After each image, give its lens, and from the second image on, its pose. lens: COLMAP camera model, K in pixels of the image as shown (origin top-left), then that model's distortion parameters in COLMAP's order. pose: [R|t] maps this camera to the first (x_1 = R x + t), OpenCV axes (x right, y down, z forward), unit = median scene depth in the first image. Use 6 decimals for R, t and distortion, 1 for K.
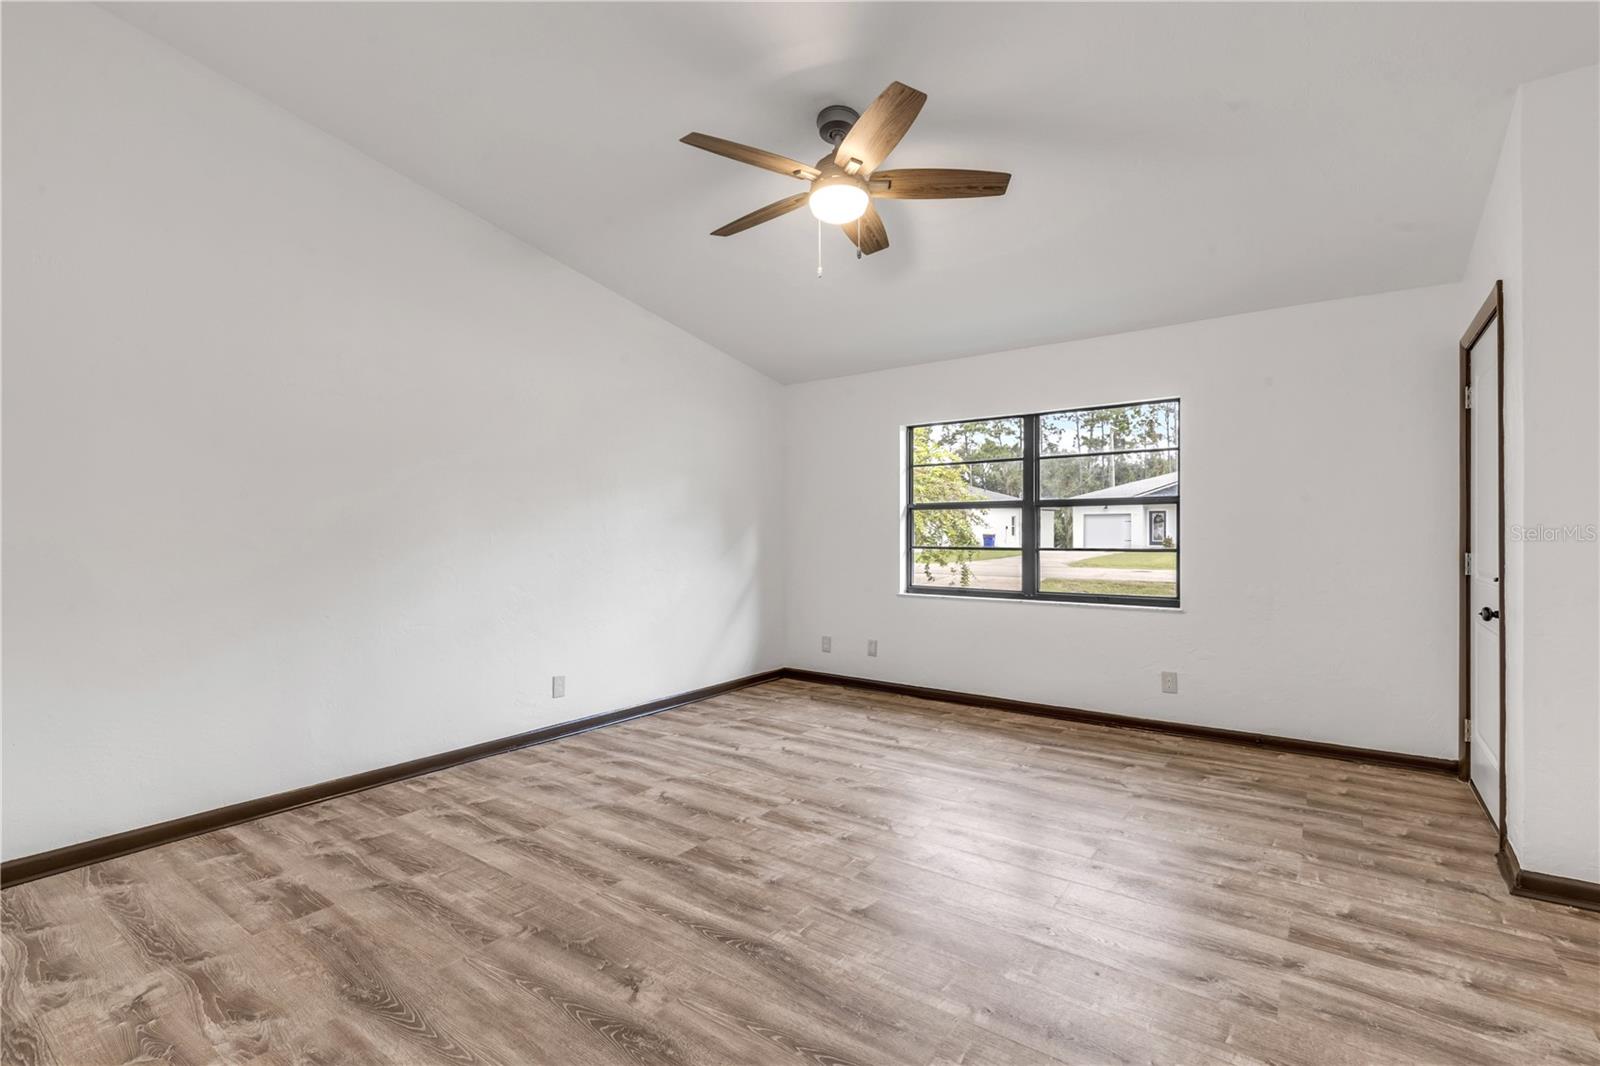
lens RADIAL K [[743.9, 0, 806.0], [0, 743.9, 533.1], [0, 0, 1]] dist [0.006560, -0.000485]
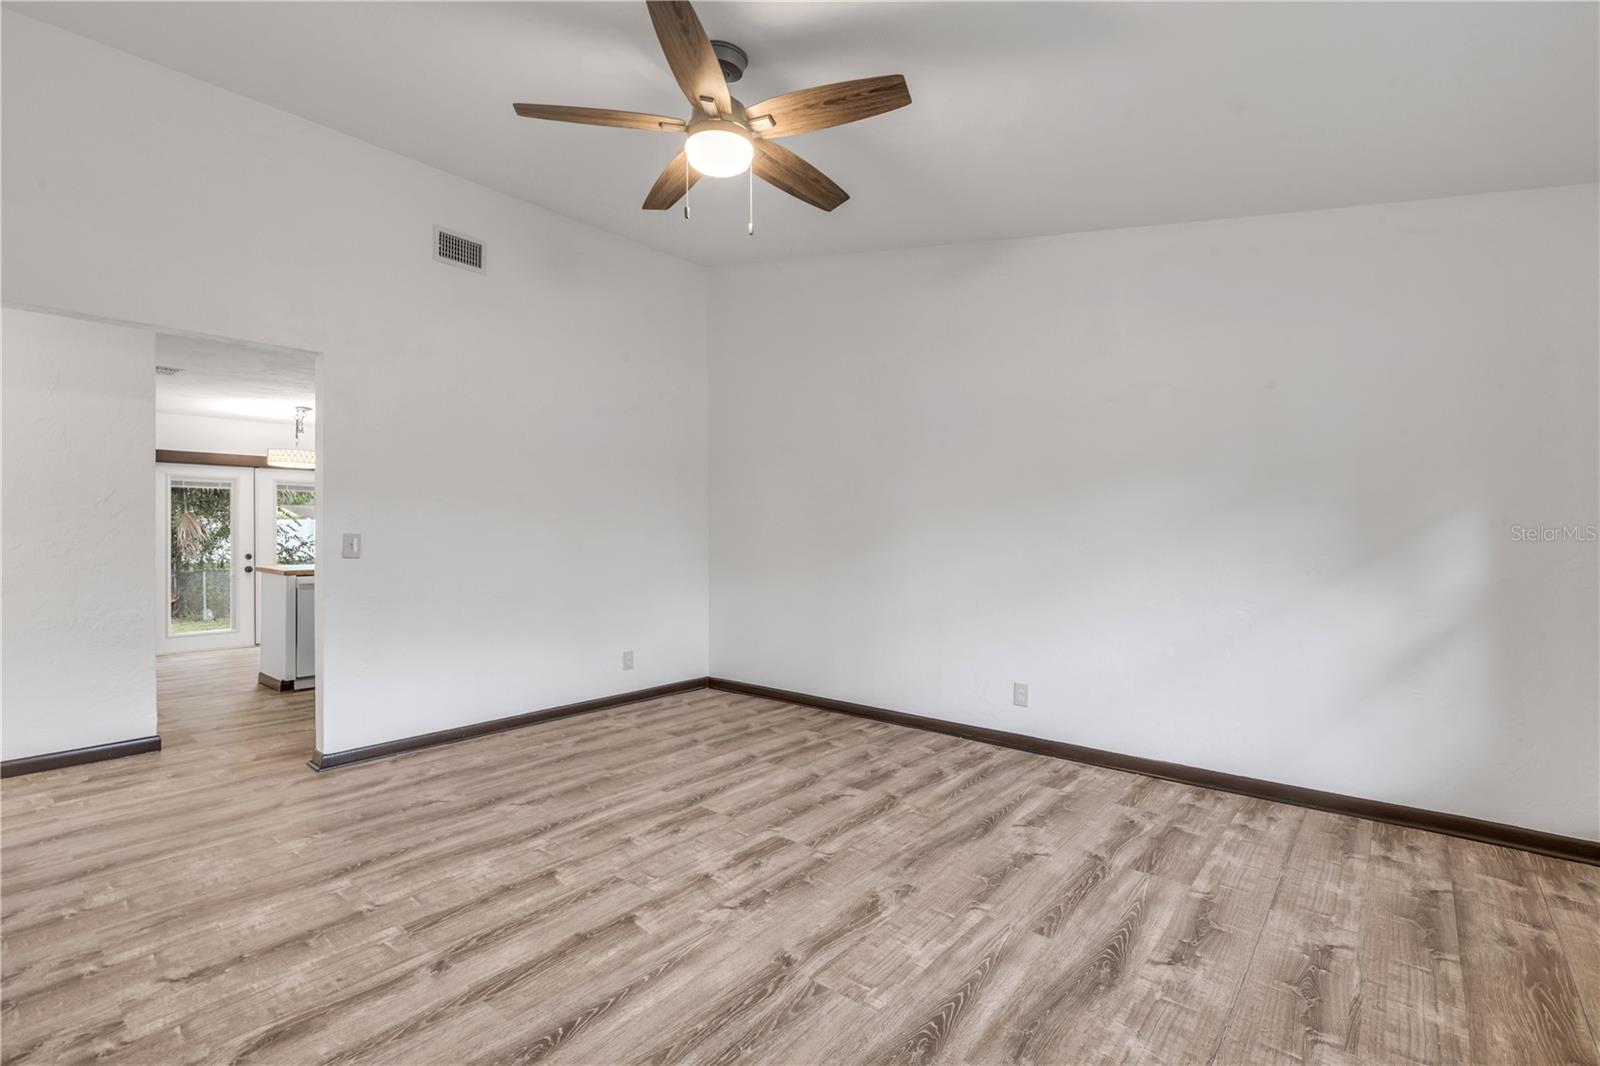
lens RADIAL K [[696.5, 0, 793.3], [0, 696.5, 532.8], [0, 0, 1]] dist [0.005289, -0.000991]
pose [[-0.071876, 0.002739, -0.997410, 0.792653], [0.002000, 0.999995, 0.002602, -0.012308], [0.997412, -0.001808, -0.071881, 1.033576]]
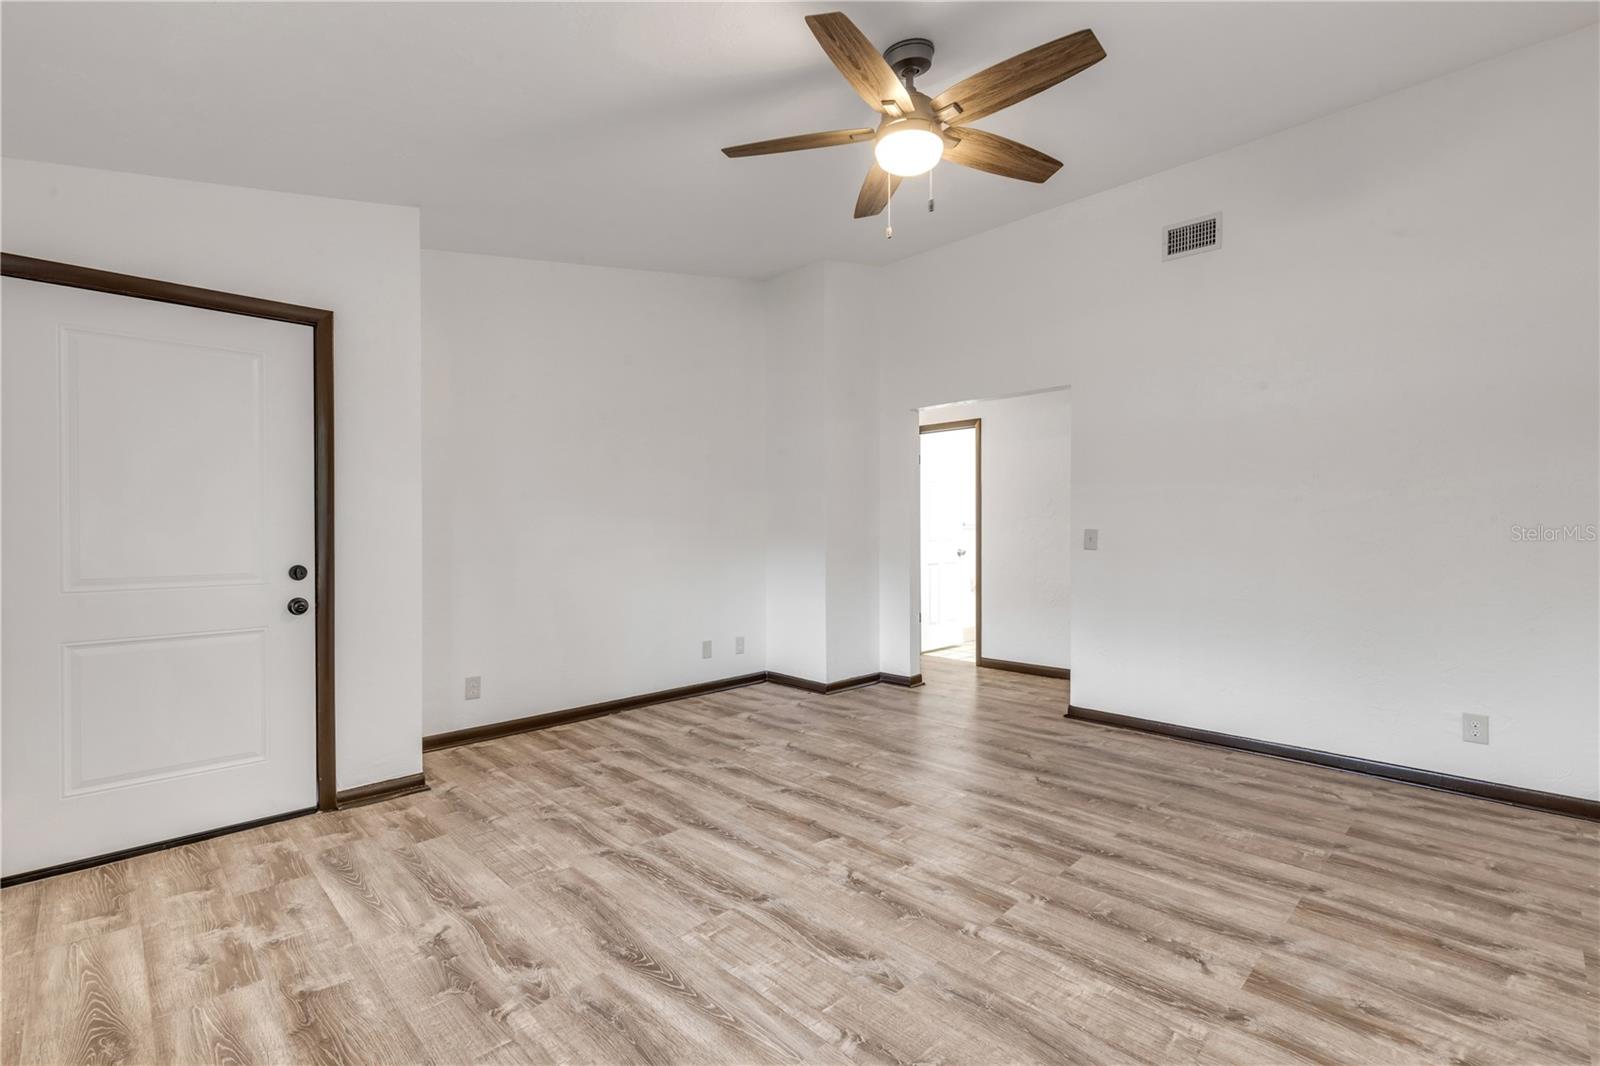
lens RADIAL K [[743.9, 0, 806.0], [0, 743.9, 533.1], [0, 0, 1]] dist [0.006560, -0.000485]
pose [[-0.988209, 0.003395, 0.153075, 0.029125], [0.004155, 0.999981, 0.004645, 0.001572], [-0.153056, 0.005226, -0.988204, 1.695911]]
